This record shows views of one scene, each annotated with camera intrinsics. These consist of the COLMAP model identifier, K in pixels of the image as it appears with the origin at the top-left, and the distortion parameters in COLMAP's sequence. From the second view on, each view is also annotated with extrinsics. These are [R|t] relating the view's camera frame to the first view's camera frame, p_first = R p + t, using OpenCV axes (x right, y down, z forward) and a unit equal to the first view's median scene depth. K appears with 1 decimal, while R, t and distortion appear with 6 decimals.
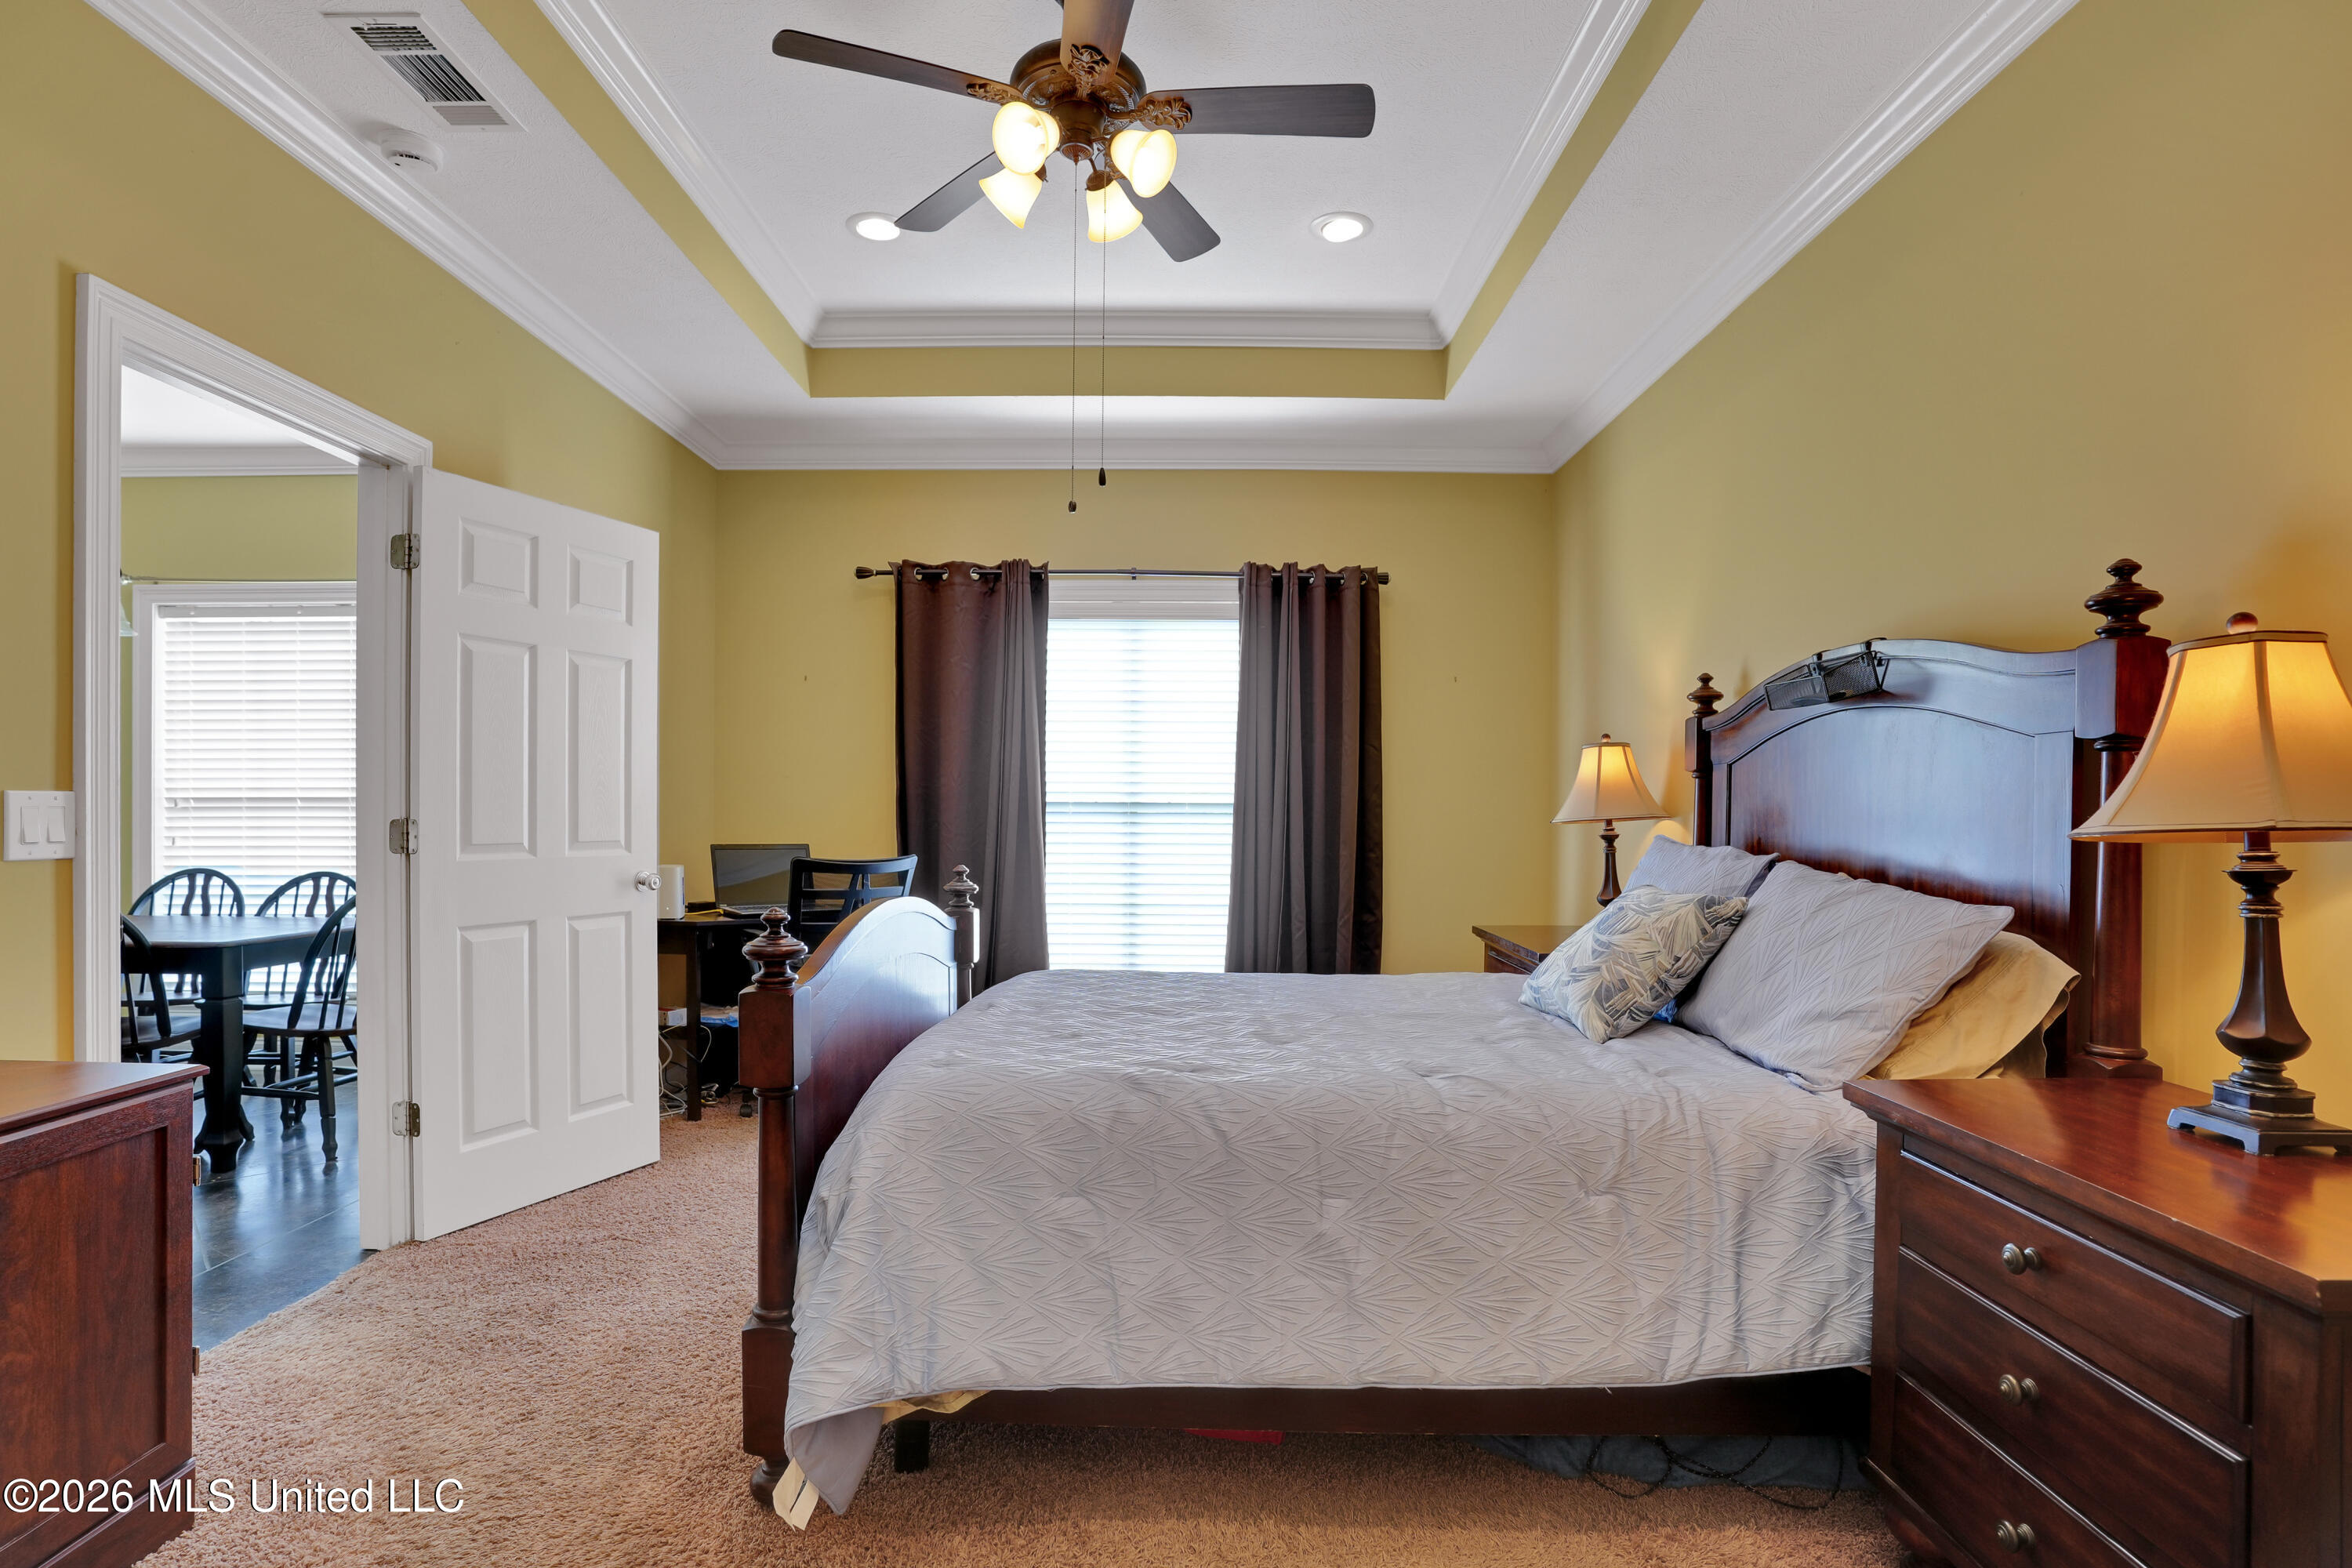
lens RADIAL K [[1226.3, 0, 1169.7], [0, 1226.3, 845.7], [0, 0, 1]] dist [-0.097331, 0.049918]
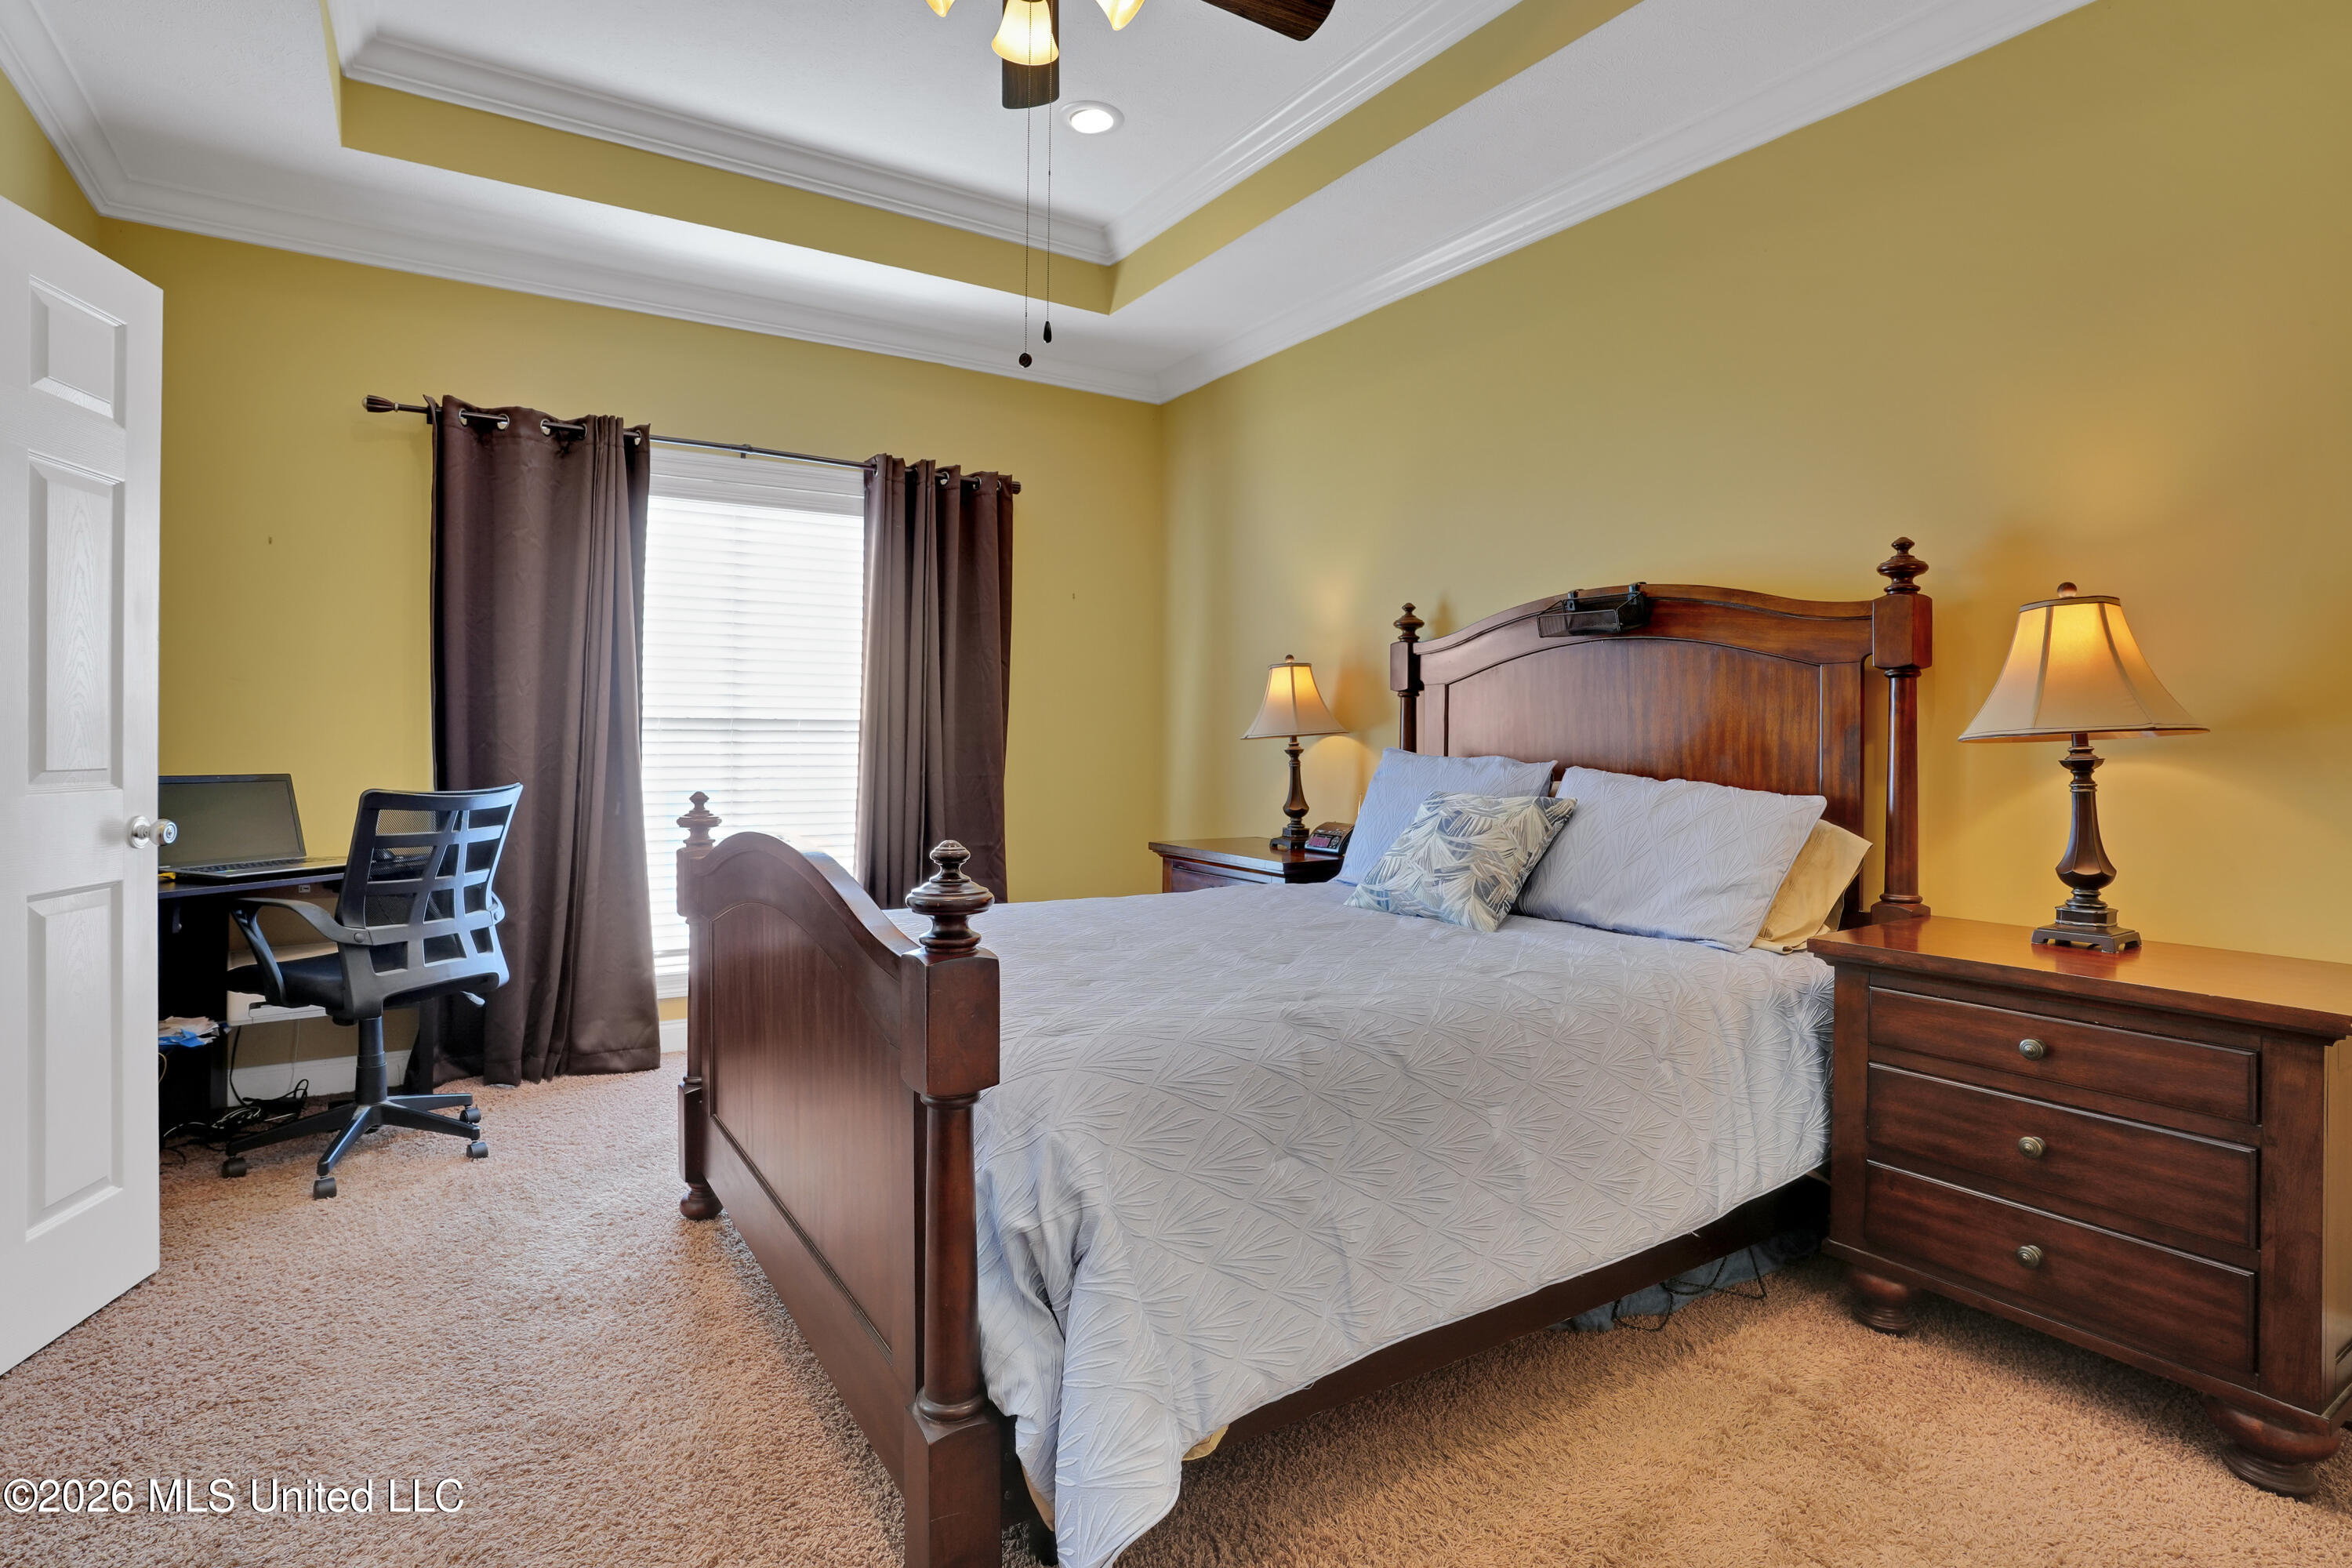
lens RADIAL K [[1219.0, 0, 1177.9], [0, 1219.0, 755.0], [0, 0, 1]] dist [-0.085431, 0.046415]
pose [[0.822260, -0.008859, 0.569044, -0.346108], [0.016923, 0.999817, -0.008889, 0.003839], [-0.568861, 0.016939, 0.822259, 0.181166]]
